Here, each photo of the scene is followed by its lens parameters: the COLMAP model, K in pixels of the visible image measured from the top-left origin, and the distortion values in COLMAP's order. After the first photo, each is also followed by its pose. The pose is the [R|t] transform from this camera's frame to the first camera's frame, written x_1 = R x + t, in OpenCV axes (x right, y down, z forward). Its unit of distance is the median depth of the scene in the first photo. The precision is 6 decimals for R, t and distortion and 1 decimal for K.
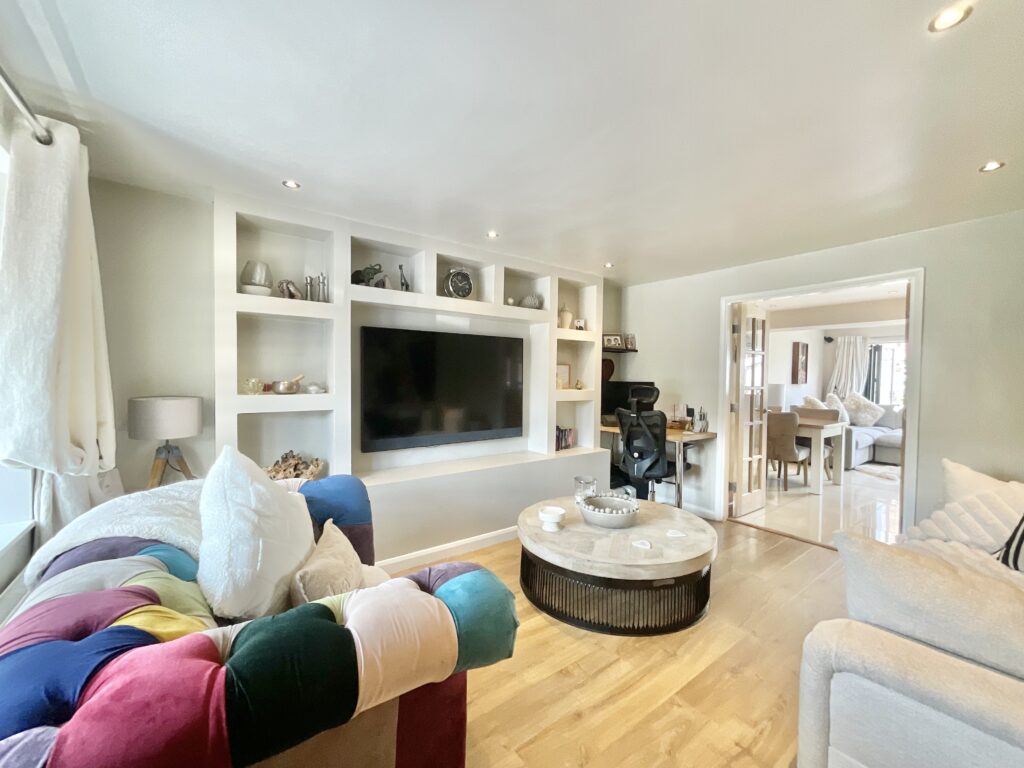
lens RADIAL K [[412.6, 0, 514.4], [0, 412.6, 381.5], [0, 0, 1]] dist [-0.004322, 0.000517]
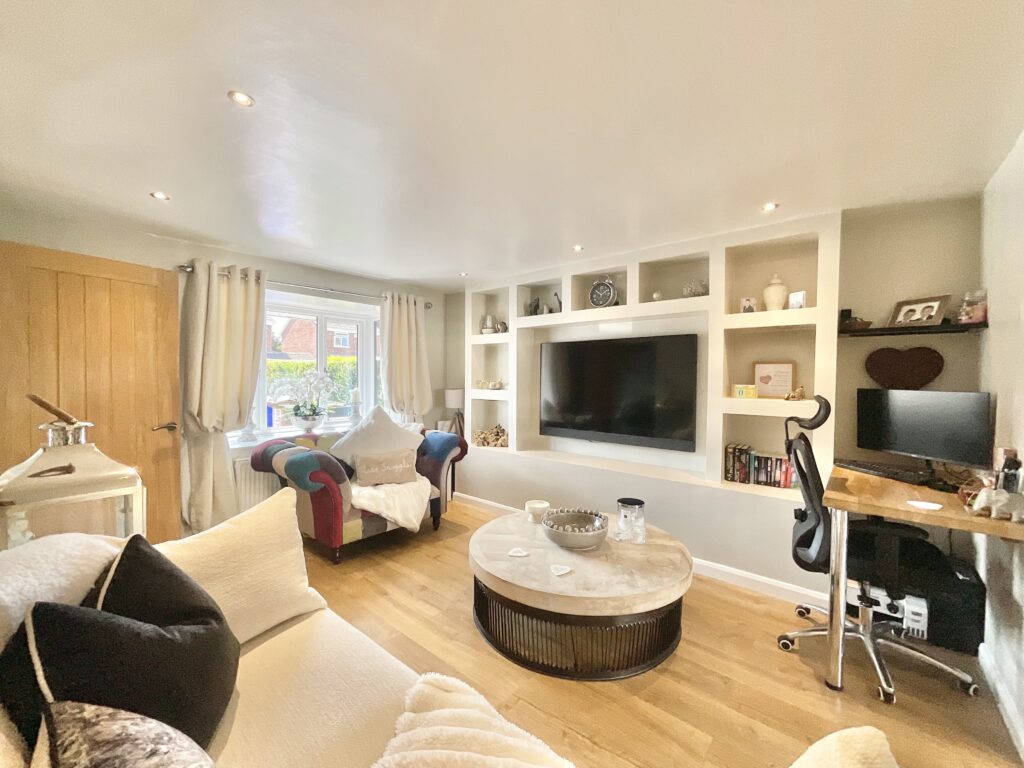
lens RADIAL K [[412.6, 0, 512.8], [0, 412.6, 385.5], [0, 0, 1]] dist [-0.004322, 0.000517]
pose [[0.226775, 0.009462, -0.973901, 0.978823], [-0.019632, 0.999794, 0.005142, 0.002245], [0.973749, 0.017954, 0.226914, 0.607317]]
